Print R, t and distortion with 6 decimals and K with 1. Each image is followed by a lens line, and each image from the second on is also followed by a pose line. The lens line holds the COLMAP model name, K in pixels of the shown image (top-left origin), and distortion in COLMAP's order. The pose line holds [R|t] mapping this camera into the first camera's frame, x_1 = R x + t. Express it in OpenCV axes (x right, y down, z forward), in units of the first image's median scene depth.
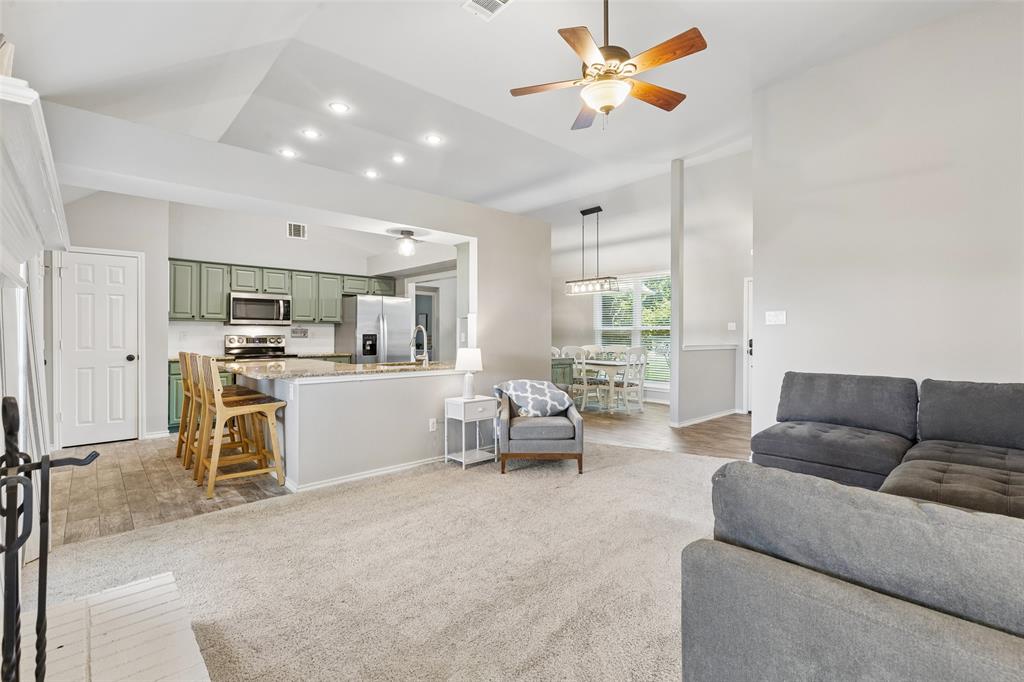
lens RADIAL K [[463.6, 0, 508.1], [0, 463.6, 339.5], [0, 0, 1]] dist [0.010465, -0.001056]
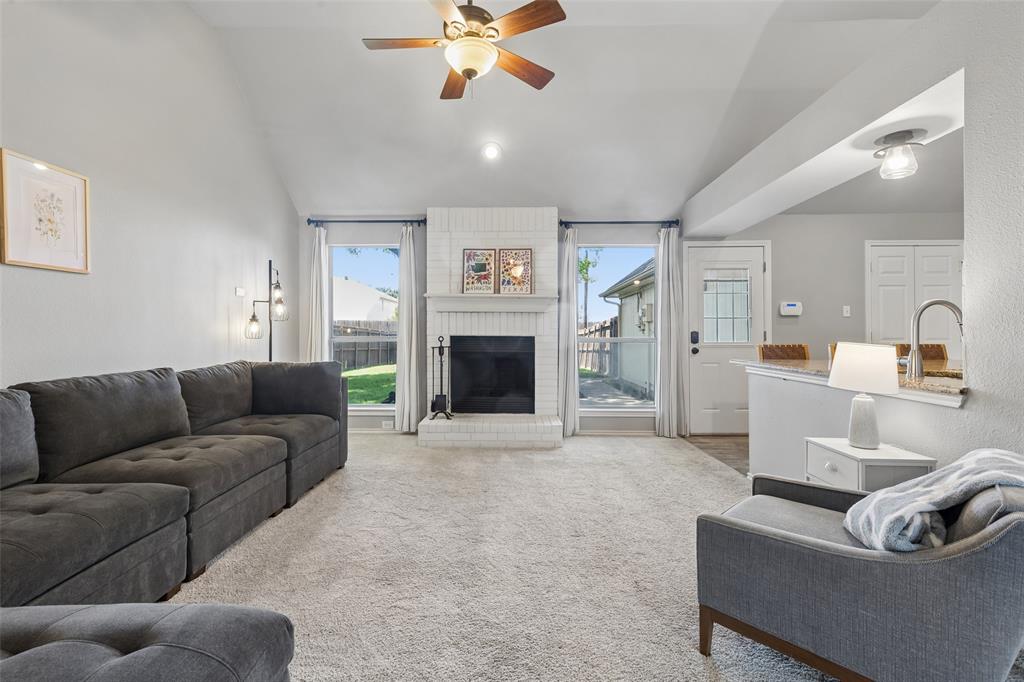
lens RADIAL K [[465.7, 0, 510.8], [0, 465.7, 334.0], [0, 0, 1]] dist [0.012063, -0.000267]
pose [[-0.686964, -0.002046, -0.726688, 0.335927], [-0.008659, 0.999948, 0.005371, 0.005860], [0.726640, 0.009982, -0.686946, 0.684487]]
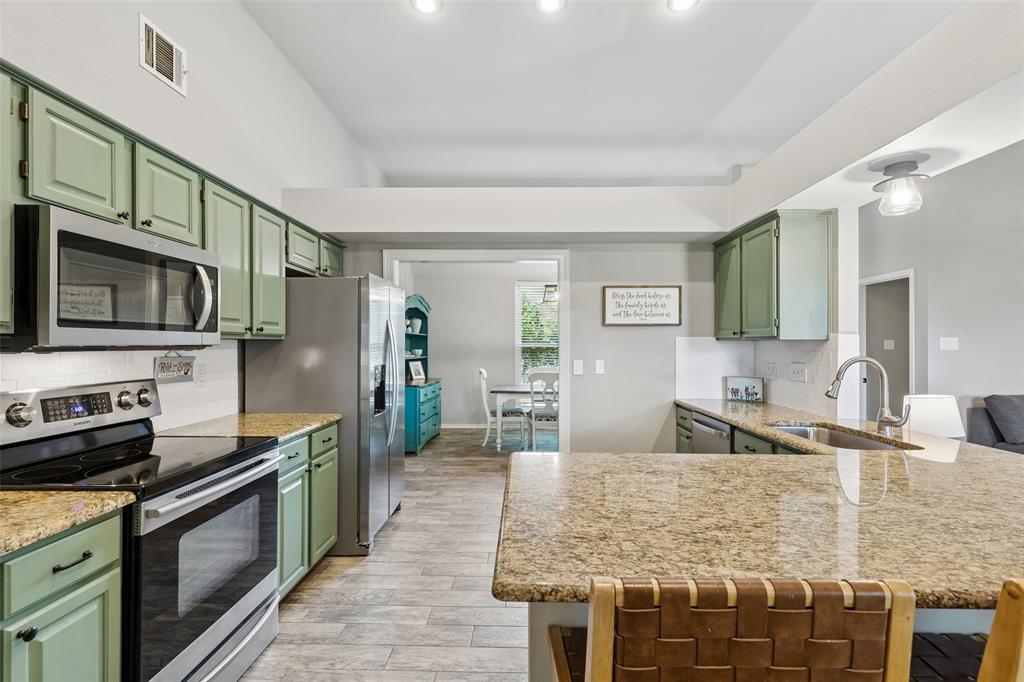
lens RADIAL K [[466.5, 0, 515.2], [0, 466.5, 342.1], [0, 0, 1]] dist [0.009320, -0.000288]
pose [[0.689546, 0.003180, 0.724235, -0.549319], [0.007019, 0.999914, -0.011073, -0.028813], [-0.724208, 0.012718, 0.689464, 0.621867]]
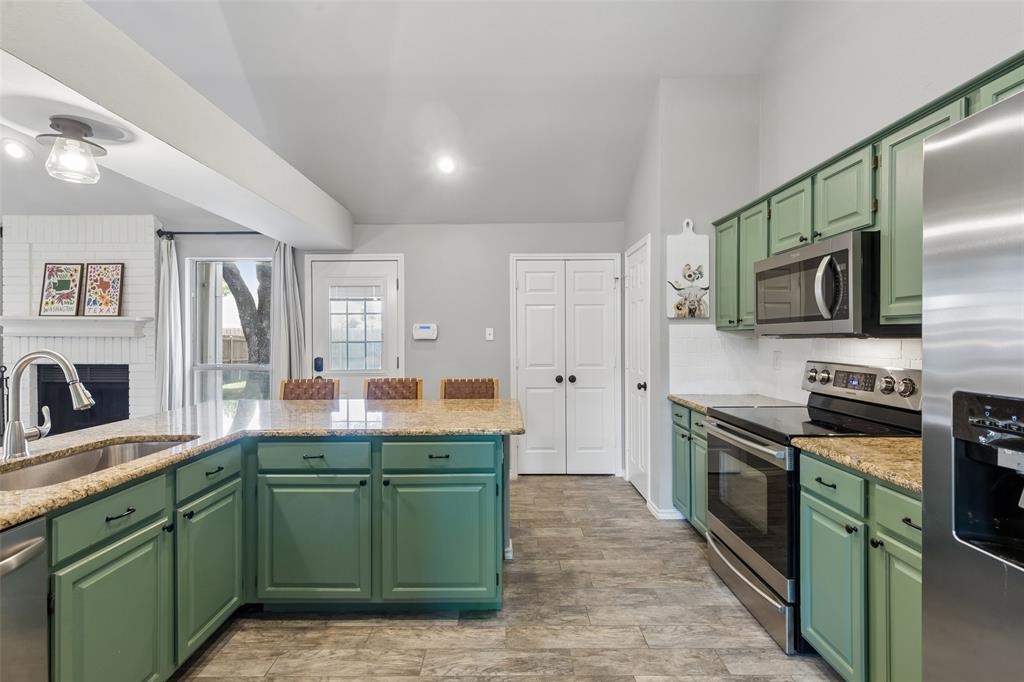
lens RADIAL K [[463.6, 0, 508.1], [0, 463.6, 339.5], [0, 0, 1]] dist [0.010465, -0.001056]
pose [[-0.681098, 0.002935, -0.732186, -0.112571], [-0.004986, 0.999950, 0.008647, -0.029021], [0.732175, 0.009540, -0.681050, 1.021660]]
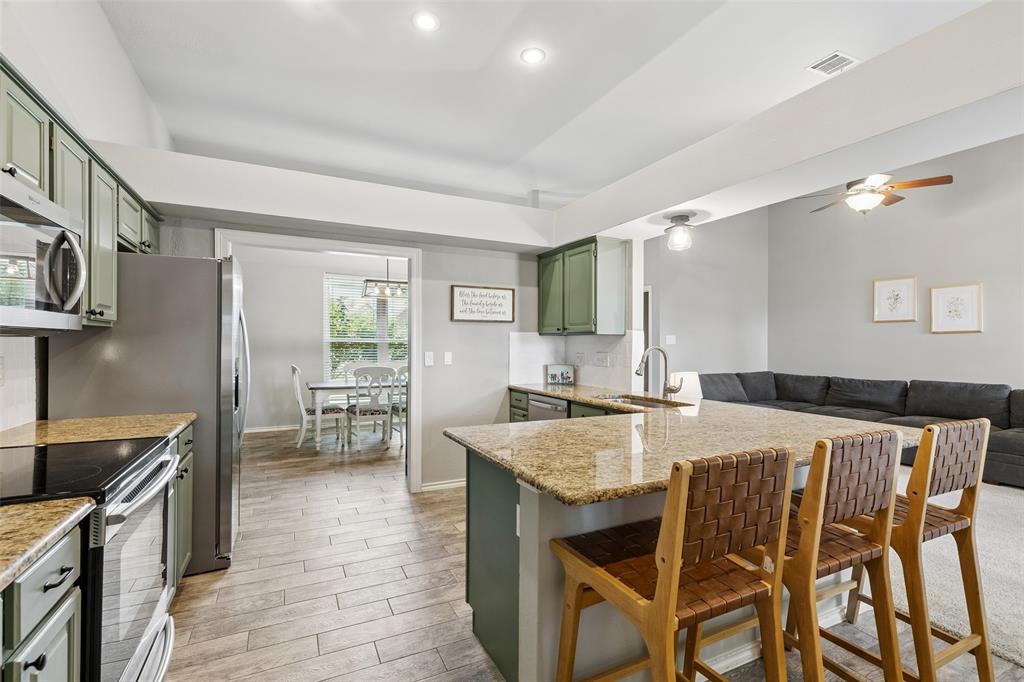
lens RADIAL K [[463.6, 0, 508.1], [0, 463.6, 339.5], [0, 0, 1]] dist [0.010465, -0.001056]
pose [[0.283030, 0.007685, 0.959080, -0.638158], [0.005635, 0.999937, -0.009675, -0.022964], [-0.959095, 0.008143, 0.282969, 0.685298]]
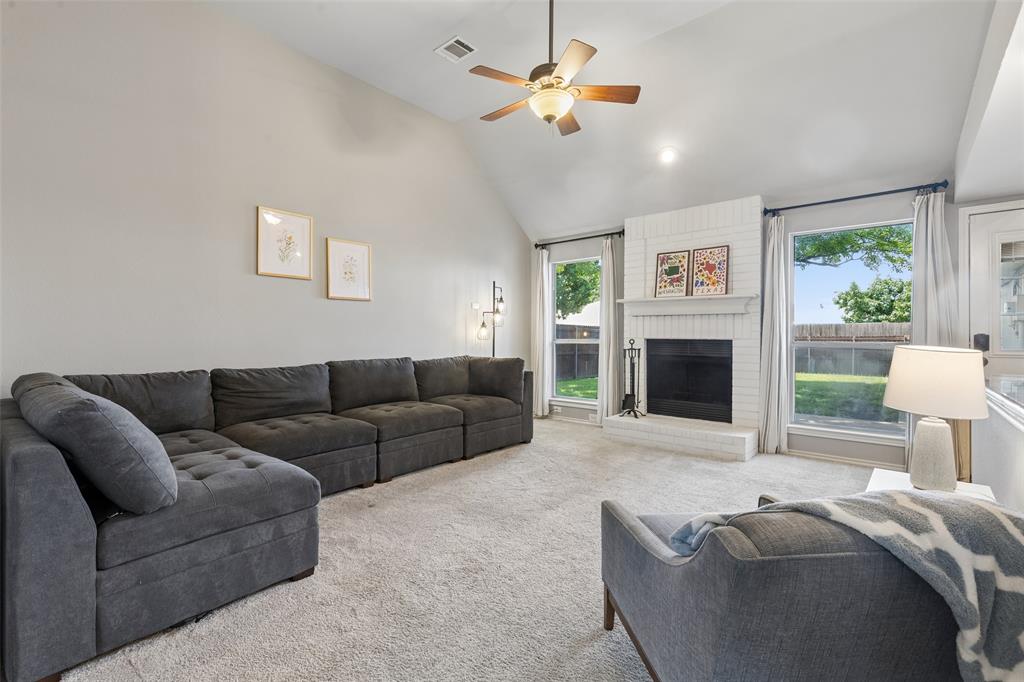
lens RADIAL K [[463.6, 0, 508.1], [0, 463.6, 339.5], [0, 0, 1]] dist [0.010465, -0.001056]
pose [[-0.992262, -0.005738, -0.124033, 0.183296], [-0.007451, 0.999883, 0.013347, 0.006265], [0.123942, 0.014168, -0.992188, 0.839788]]
